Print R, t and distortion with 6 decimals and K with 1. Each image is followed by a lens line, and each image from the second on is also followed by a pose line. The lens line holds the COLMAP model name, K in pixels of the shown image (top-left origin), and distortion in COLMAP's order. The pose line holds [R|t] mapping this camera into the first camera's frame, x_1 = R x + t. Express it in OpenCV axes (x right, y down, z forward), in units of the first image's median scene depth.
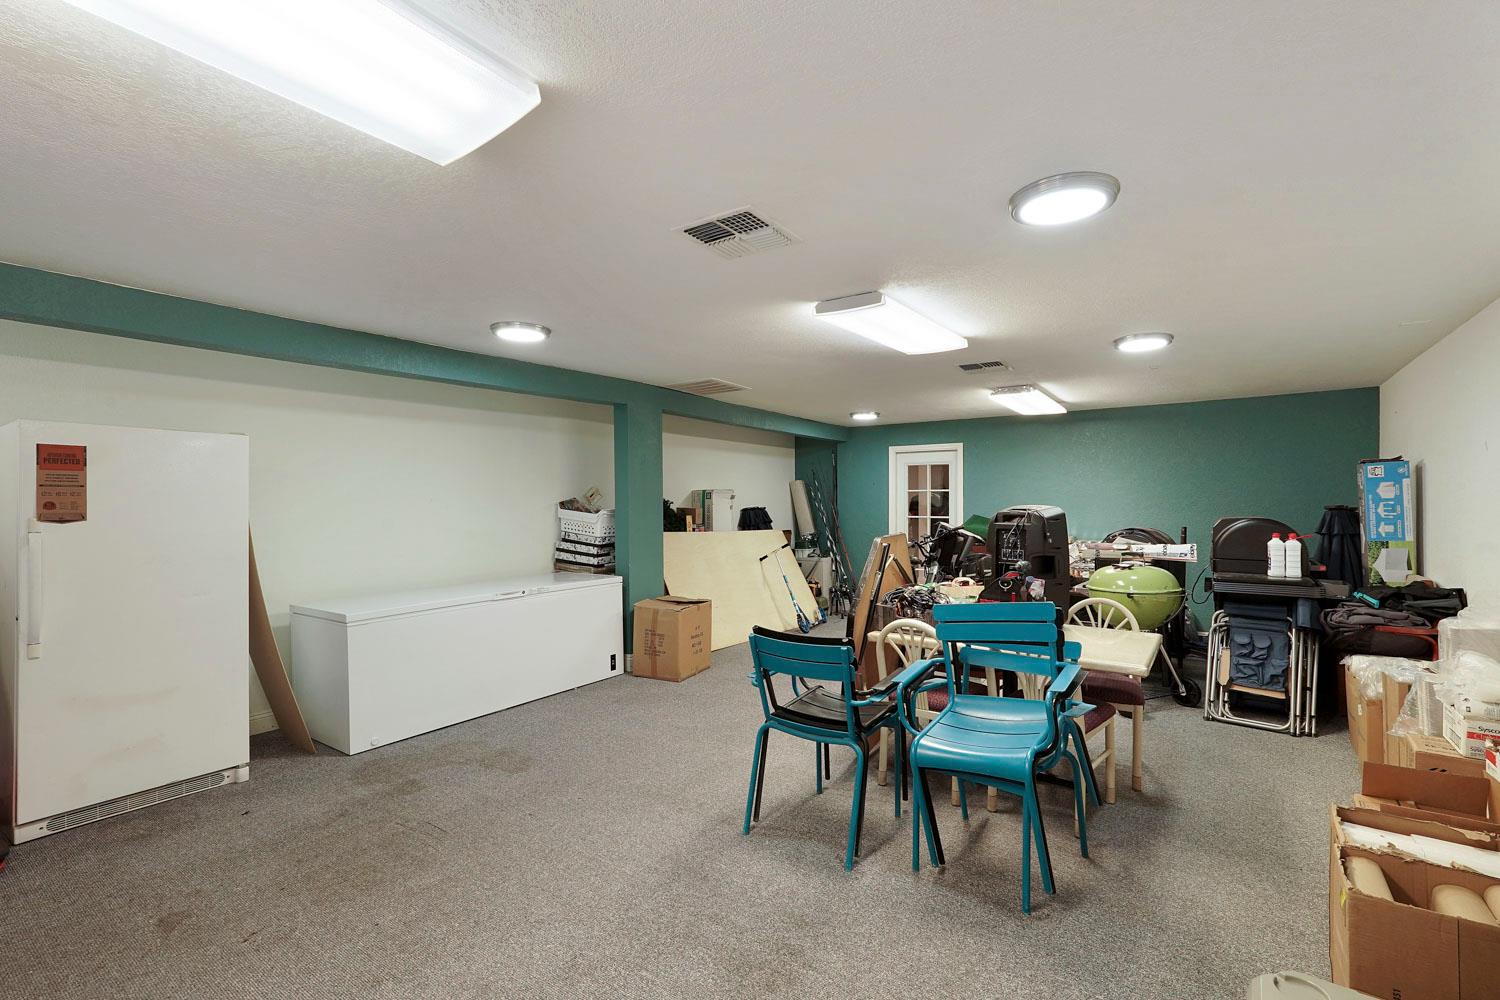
lens RADIAL K [[684.2, 0, 753.0], [0, 684.2, 505.8], [0, 0, 1]] dist [-0.017418, 0.009528]
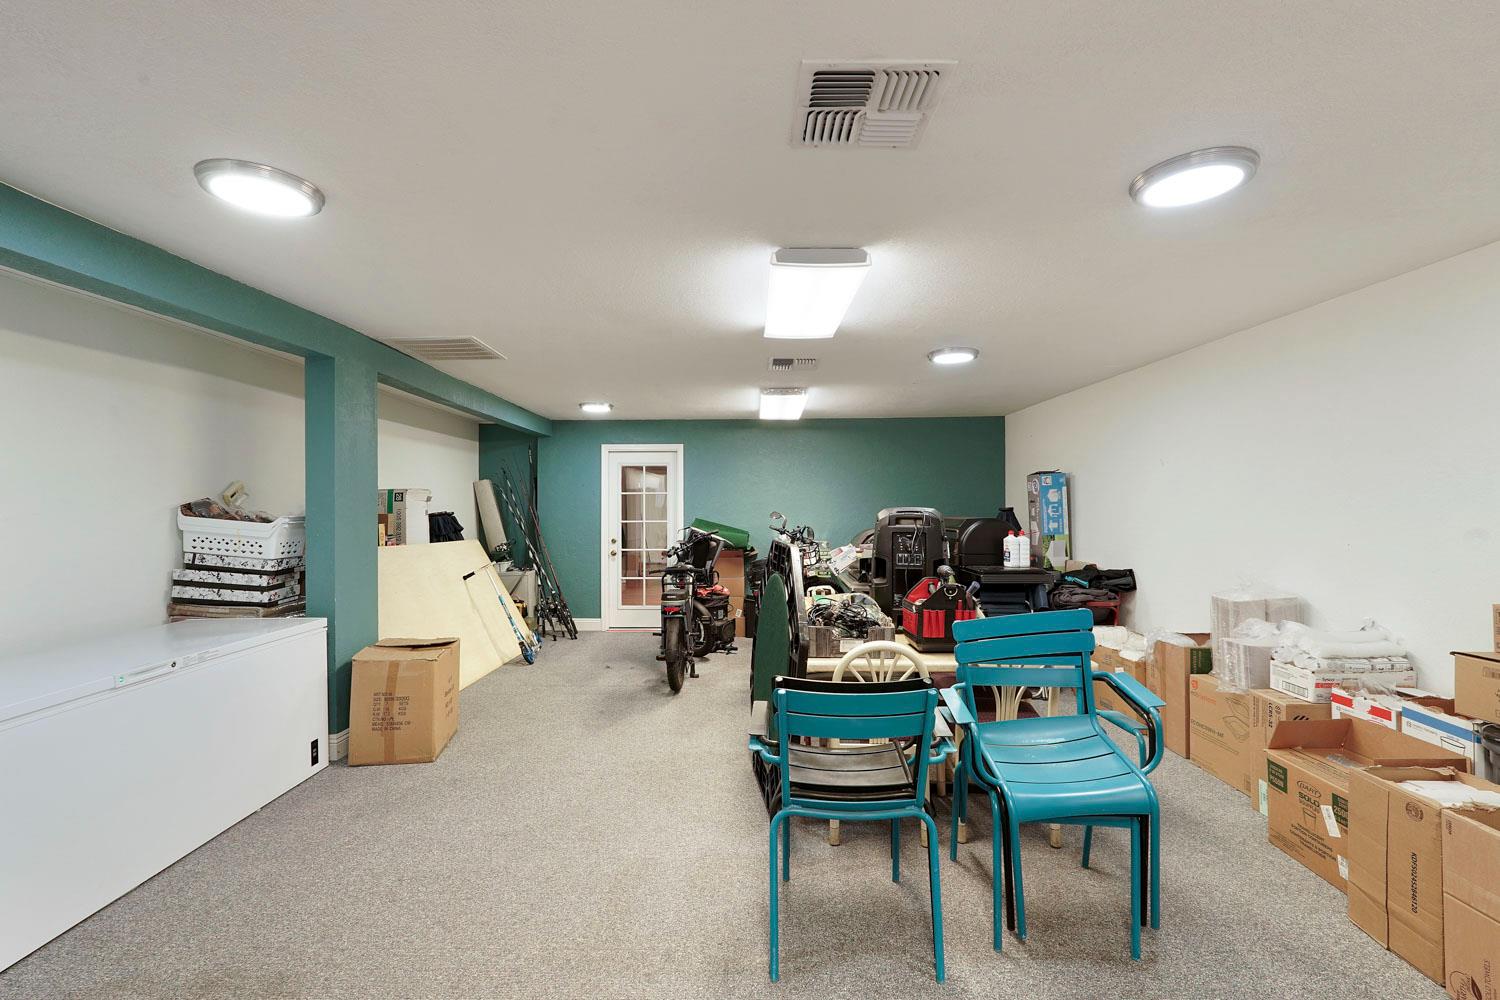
lens RADIAL K [[673.4, 0, 750.0], [0, 673.4, 500.0], [0, 0, 1]] dist [-0.014089, 0.009238]
pose [[0.822579, 0.004381, 0.568634, -0.221768], [0.004595, 0.999886, -0.014351, 0.001110], [-0.568632, 0.014418, 0.822465, 0.233747]]
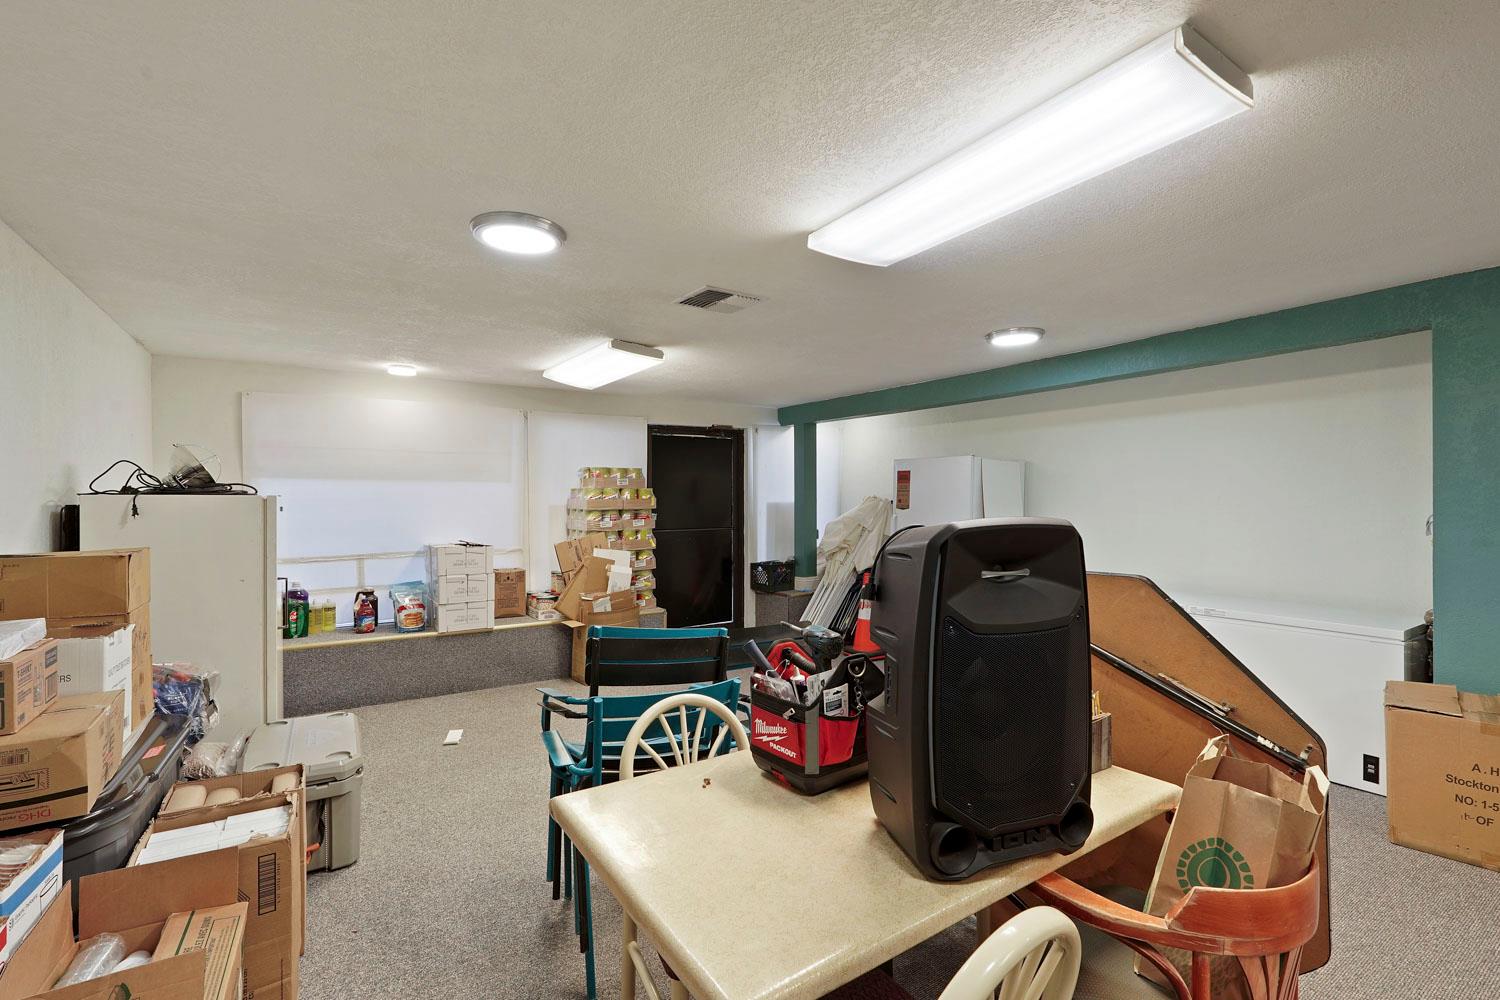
lens RADIAL K [[684.2, 0, 753.0], [0, 684.2, 505.8], [0, 0, 1]] dist [-0.017418, 0.009528]
pose [[-0.384124, 0.009080, -0.923237, 0.534381], [-0.007926, 0.999882, 0.013132, -0.004156], [0.923248, 0.012362, -0.384006, 0.708568]]
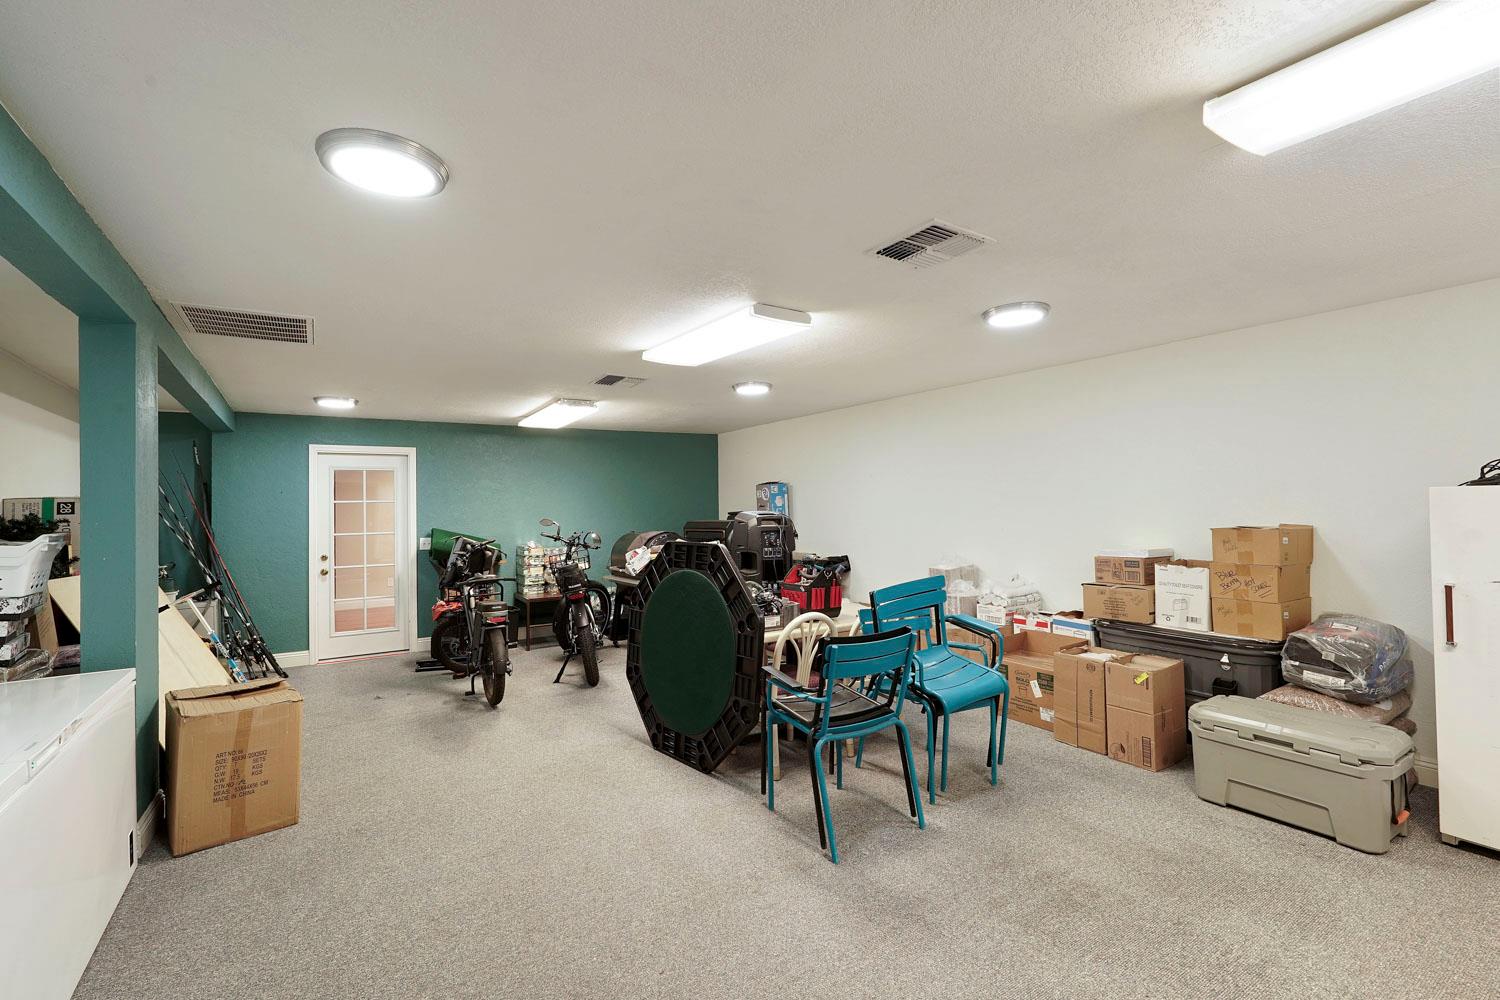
lens RADIAL K [[665.8, 0, 756.0], [0, 665.8, 497.6], [0, 0, 1]] dist [-0.015013, 0.008520]
pose [[0.362310, 0.011189, 0.931990, -0.472218], [0.022629, 0.999528, -0.020797, 0.000203], [-0.931783, 0.028625, 0.361886, 0.399667]]
